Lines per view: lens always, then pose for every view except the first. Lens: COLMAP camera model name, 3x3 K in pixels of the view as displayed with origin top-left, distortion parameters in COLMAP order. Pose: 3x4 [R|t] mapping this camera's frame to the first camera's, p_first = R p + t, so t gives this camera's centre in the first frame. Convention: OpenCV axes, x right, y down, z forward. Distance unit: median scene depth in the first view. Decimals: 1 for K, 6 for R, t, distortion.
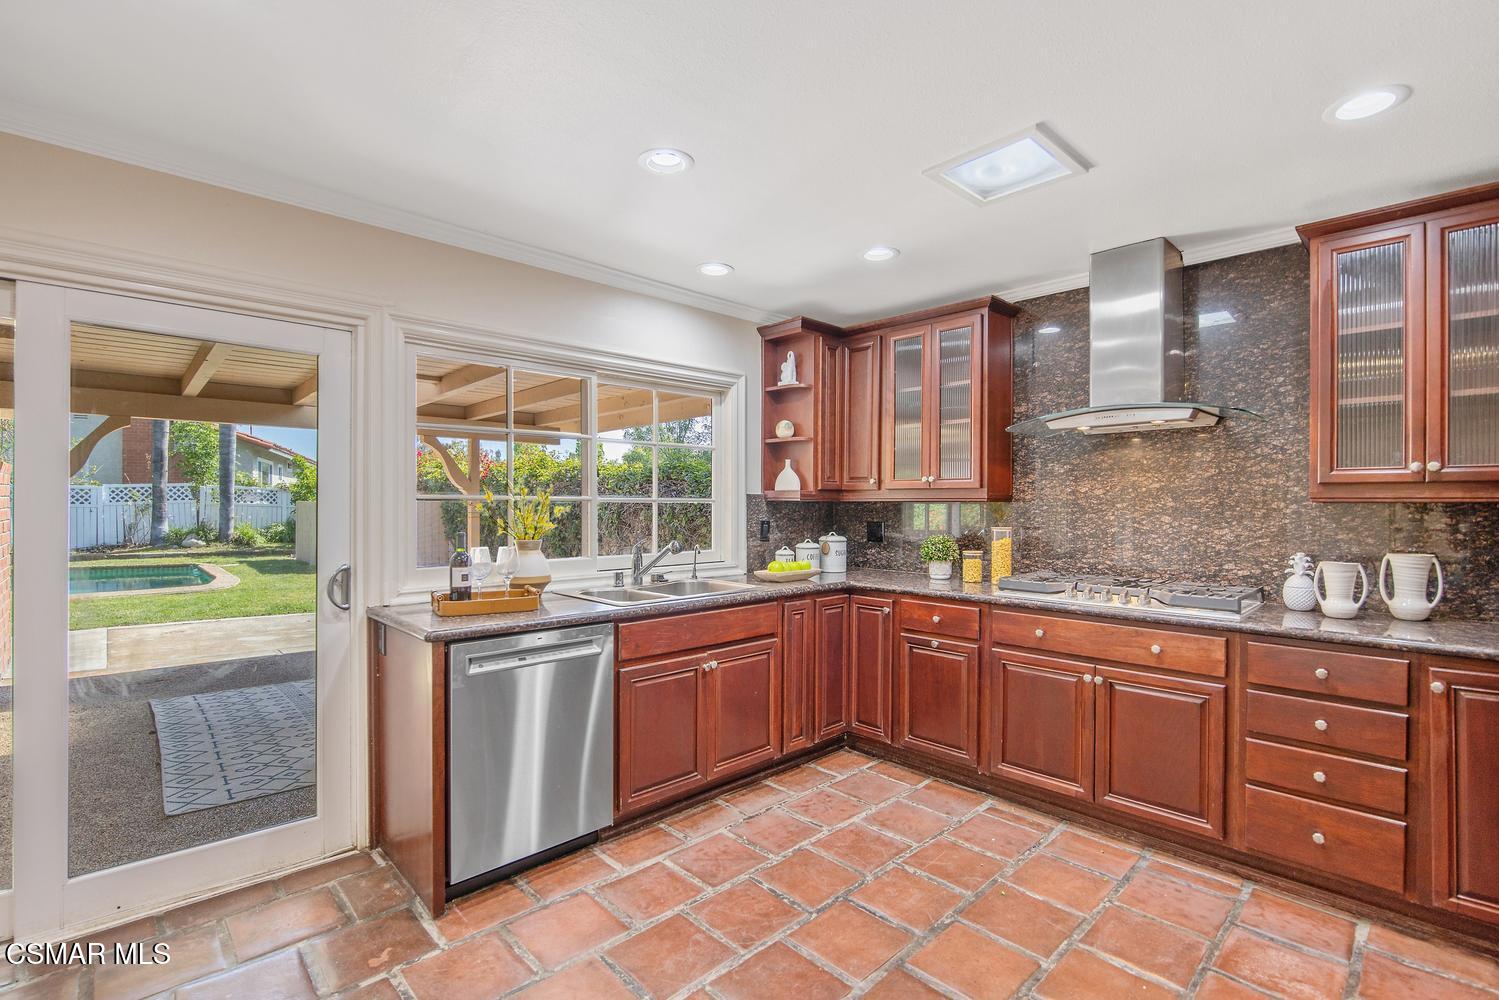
lens RADIAL K [[691.9, 0, 760.2], [0, 691.9, 507.5], [0, 0, 1]] dist [-0.011790, 0.000437]
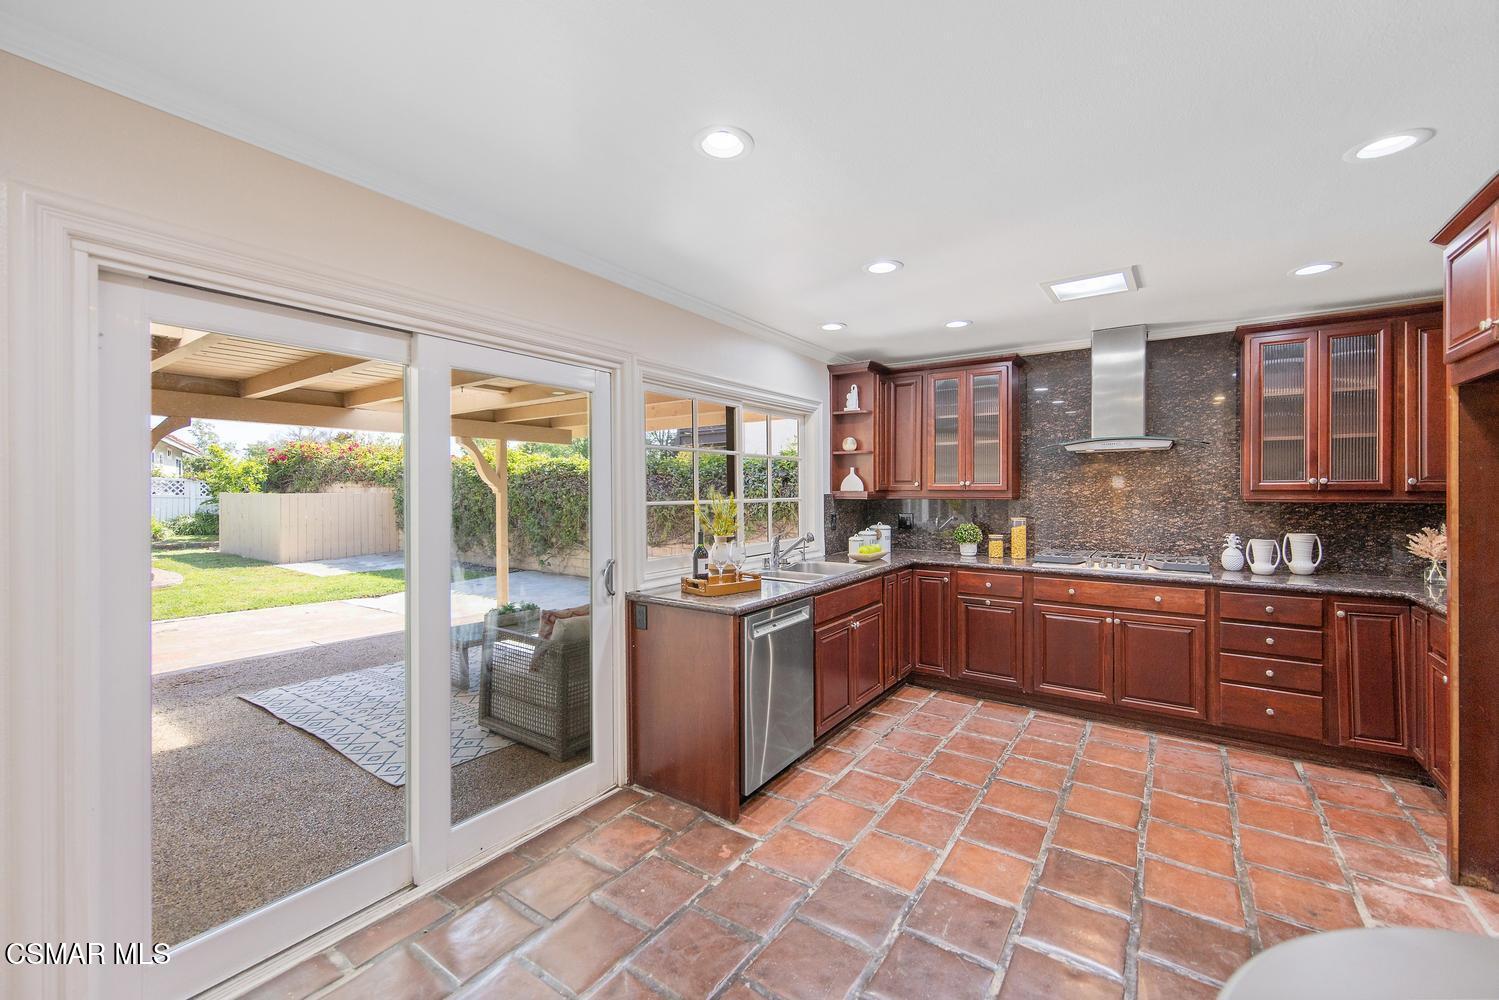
lens RADIAL K [[623.7, 0, 751.9], [0, 623.7, 490.3], [0, 0, 1]] dist [0.016687, -0.002662]
pose [[0.977268, -0.007019, 0.211893, -0.540754], [0.006939, 0.999975, 0.001119, -0.038853], [-0.211896, 0.000377, 0.977292, -0.153654]]
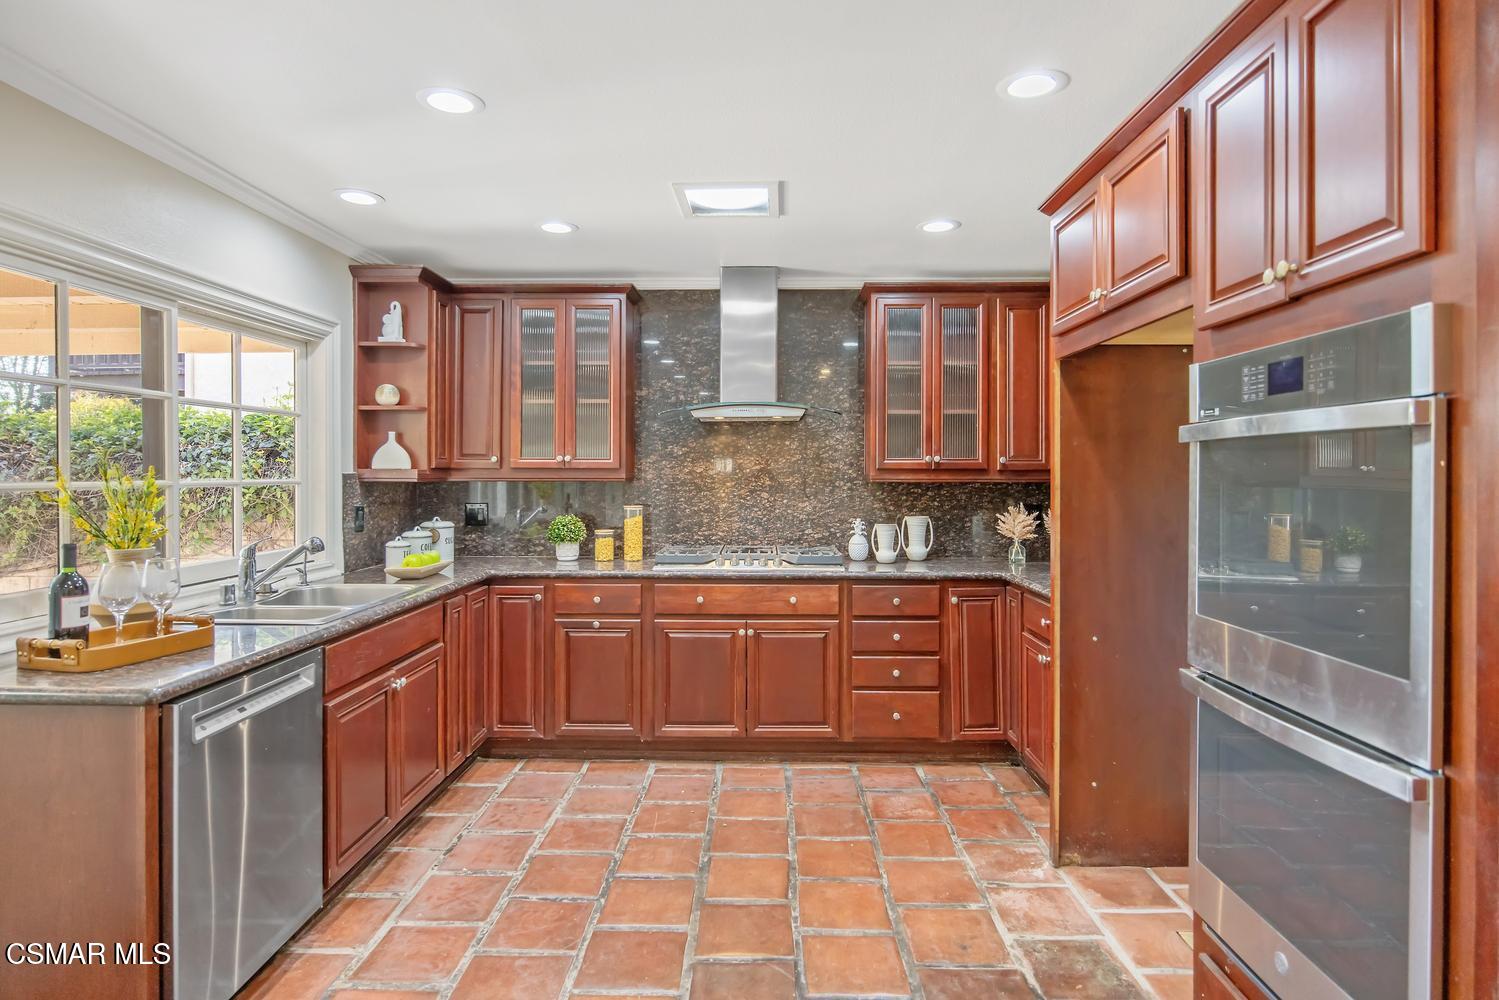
lens RADIAL K [[820.8, 0, 755.8], [0, 820.8, 473.4], [0, 0, 1]] dist [0.001637, -0.002150]
pose [[0.697859, -0.003593, 0.716226, -0.492662], [0.004091, 0.999991, 0.001030, -0.024945], [-0.716223, 0.002212, 0.697867, 0.002269]]
